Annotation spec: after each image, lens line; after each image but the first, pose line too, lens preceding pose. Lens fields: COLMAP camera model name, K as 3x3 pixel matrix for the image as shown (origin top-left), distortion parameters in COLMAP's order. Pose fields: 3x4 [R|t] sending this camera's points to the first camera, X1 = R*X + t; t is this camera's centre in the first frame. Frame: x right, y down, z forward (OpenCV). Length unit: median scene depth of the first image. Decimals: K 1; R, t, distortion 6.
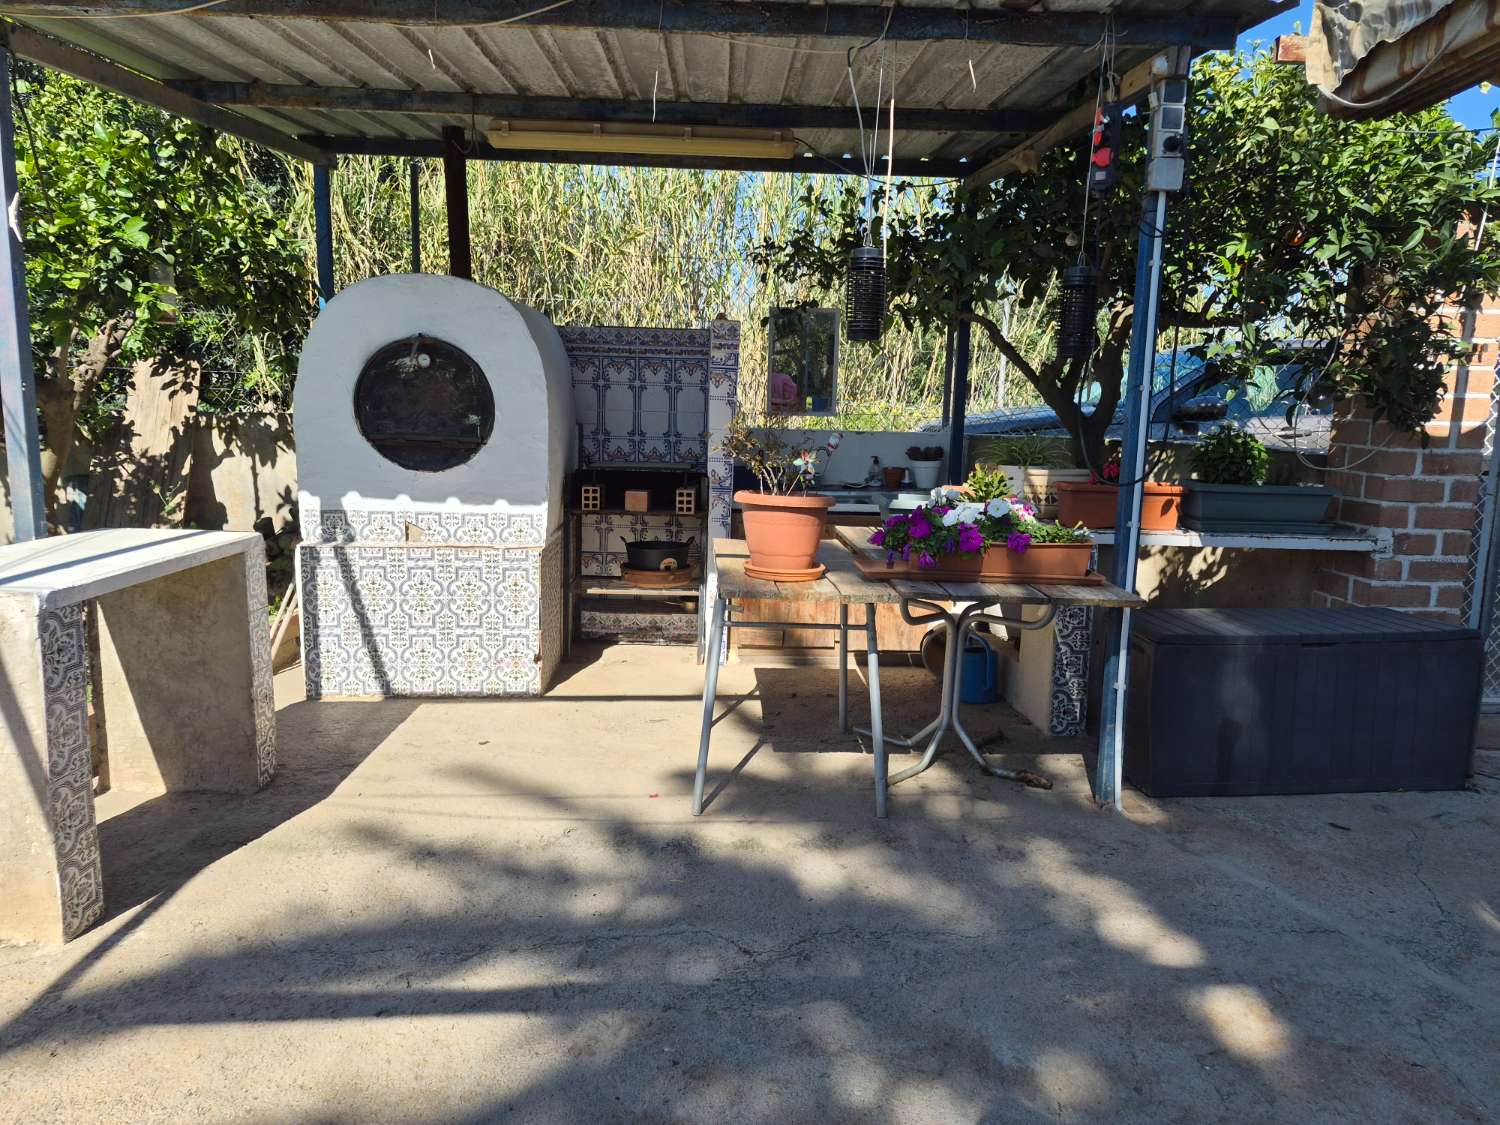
lens RADIAL K [[1037.1, 0, 766.0], [0, 1037.1, 553.3], [0, 0, 1]] dist [0.060064, -0.059429]
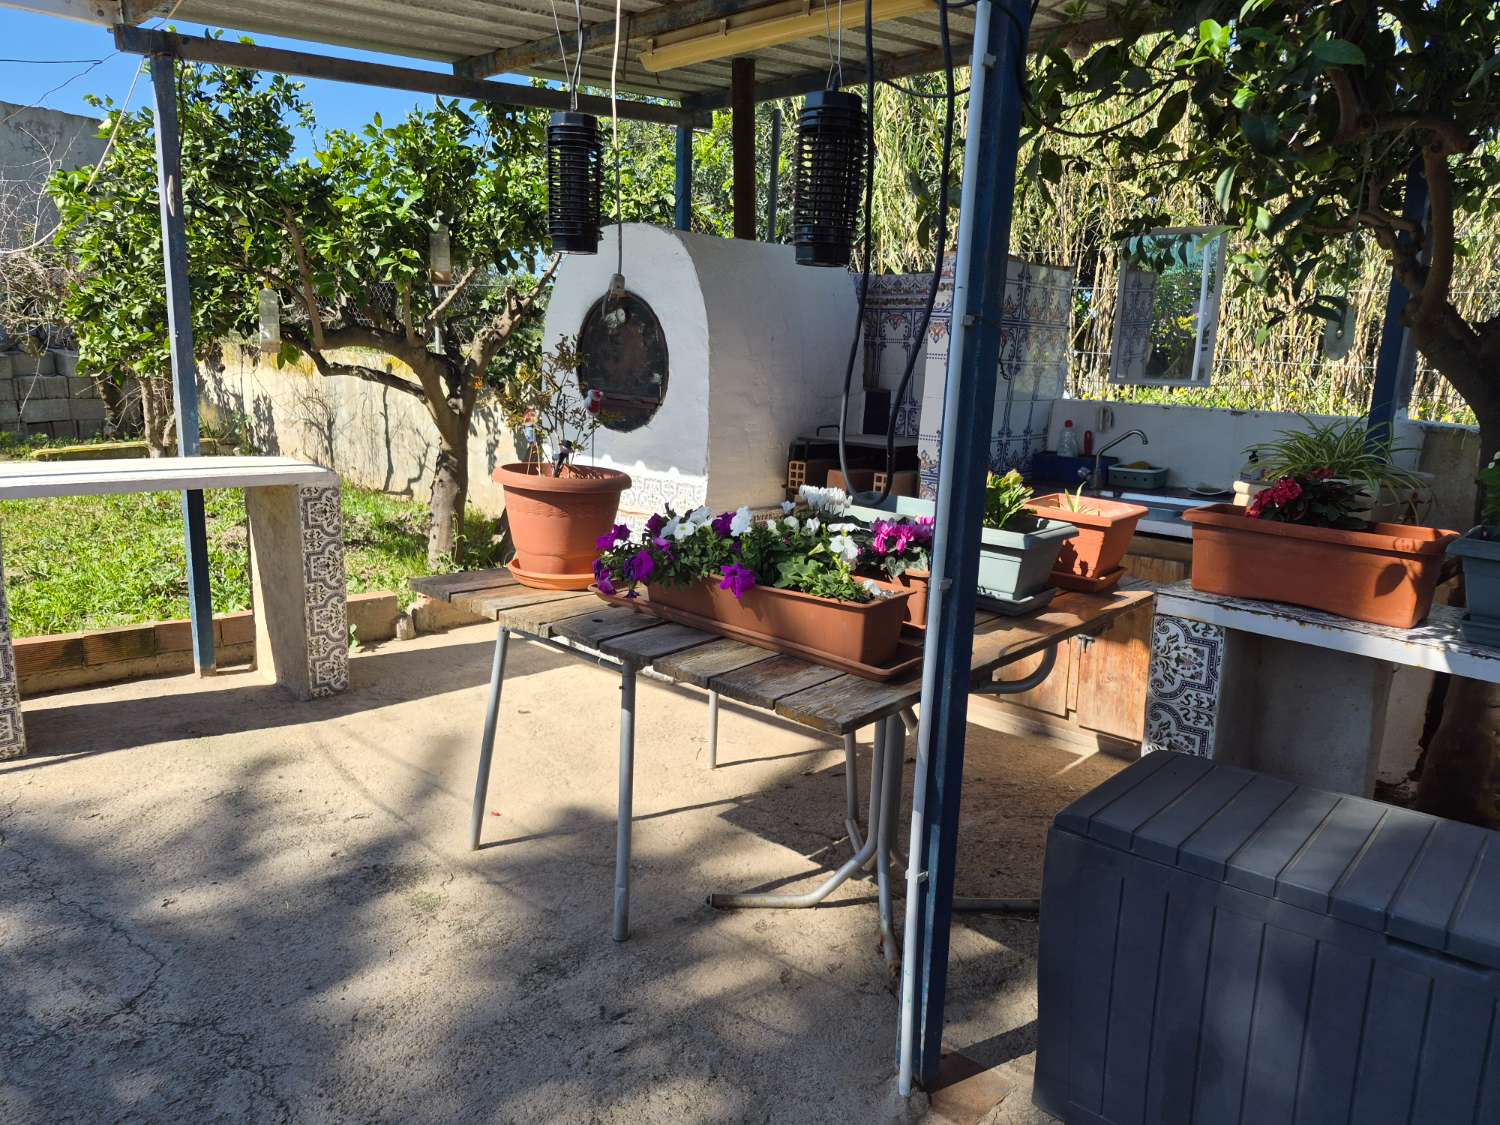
lens RADIAL K [[1037.1, 0, 741.8], [0, 1037.1, 557.6], [0, 0, 1]] dist [0.060064, -0.059429]
pose [[0.707706, 0.140346, -0.692427, 0.475172], [-0.126544, 0.989402, 0.071202, -0.049769], [0.695082, 0.037232, 0.717966, 0.427484]]
